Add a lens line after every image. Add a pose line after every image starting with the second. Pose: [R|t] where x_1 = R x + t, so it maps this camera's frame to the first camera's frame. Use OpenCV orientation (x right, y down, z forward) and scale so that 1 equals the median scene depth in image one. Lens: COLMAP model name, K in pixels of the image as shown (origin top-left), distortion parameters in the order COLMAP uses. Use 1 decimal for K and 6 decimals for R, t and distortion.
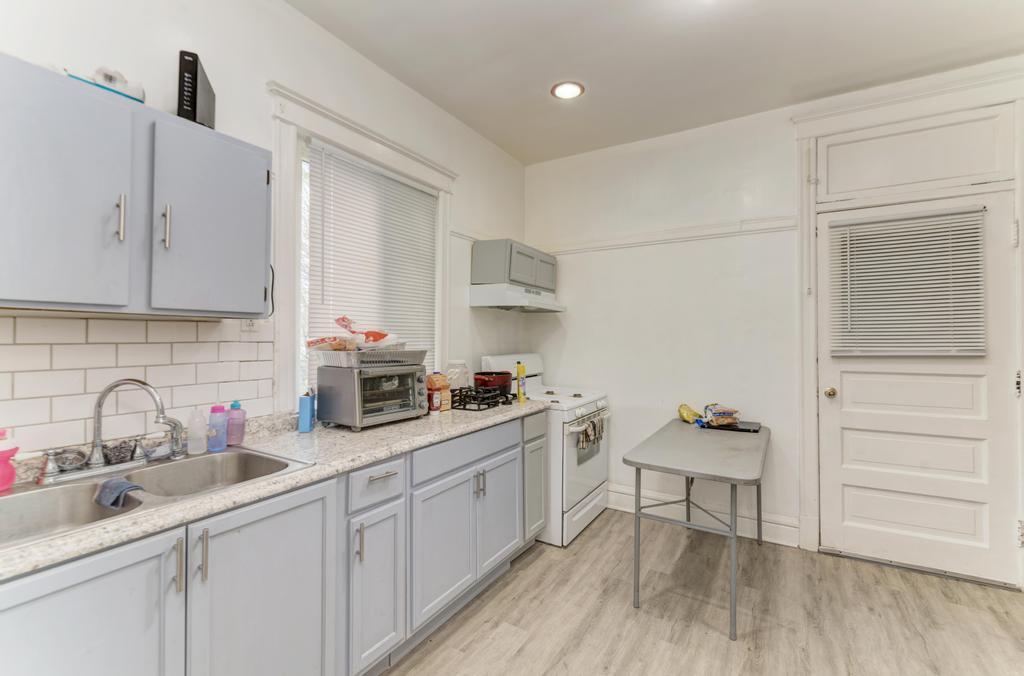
lens RADIAL K [[452.5, 0, 512.0], [0, 452.5, 338.0], [0, 0, 1]] dist [0.000617, 0.000024]
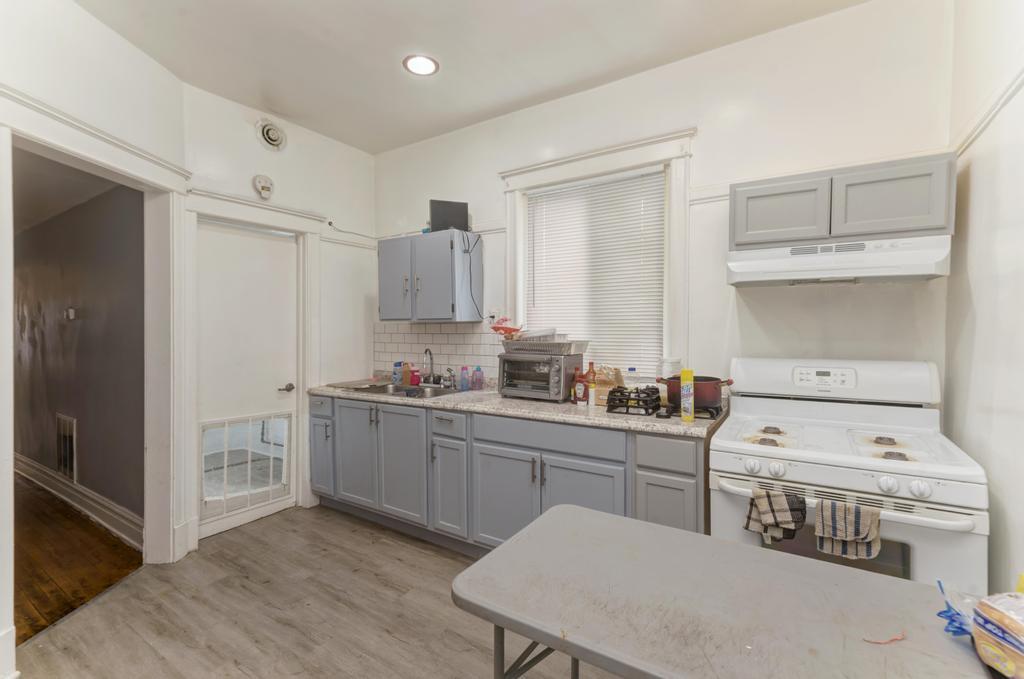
lens RADIAL K [[452.5, 0, 512.0], [0, 452.5, 339.5], [0, 0, 1]] dist [0.000617, 0.000024]
pose [[-0.043790, 0.019370, -0.998853, 1.029691], [0.001891, 0.999812, 0.019306, -0.002409], [0.999039, -0.001044, -0.043819, 1.046200]]
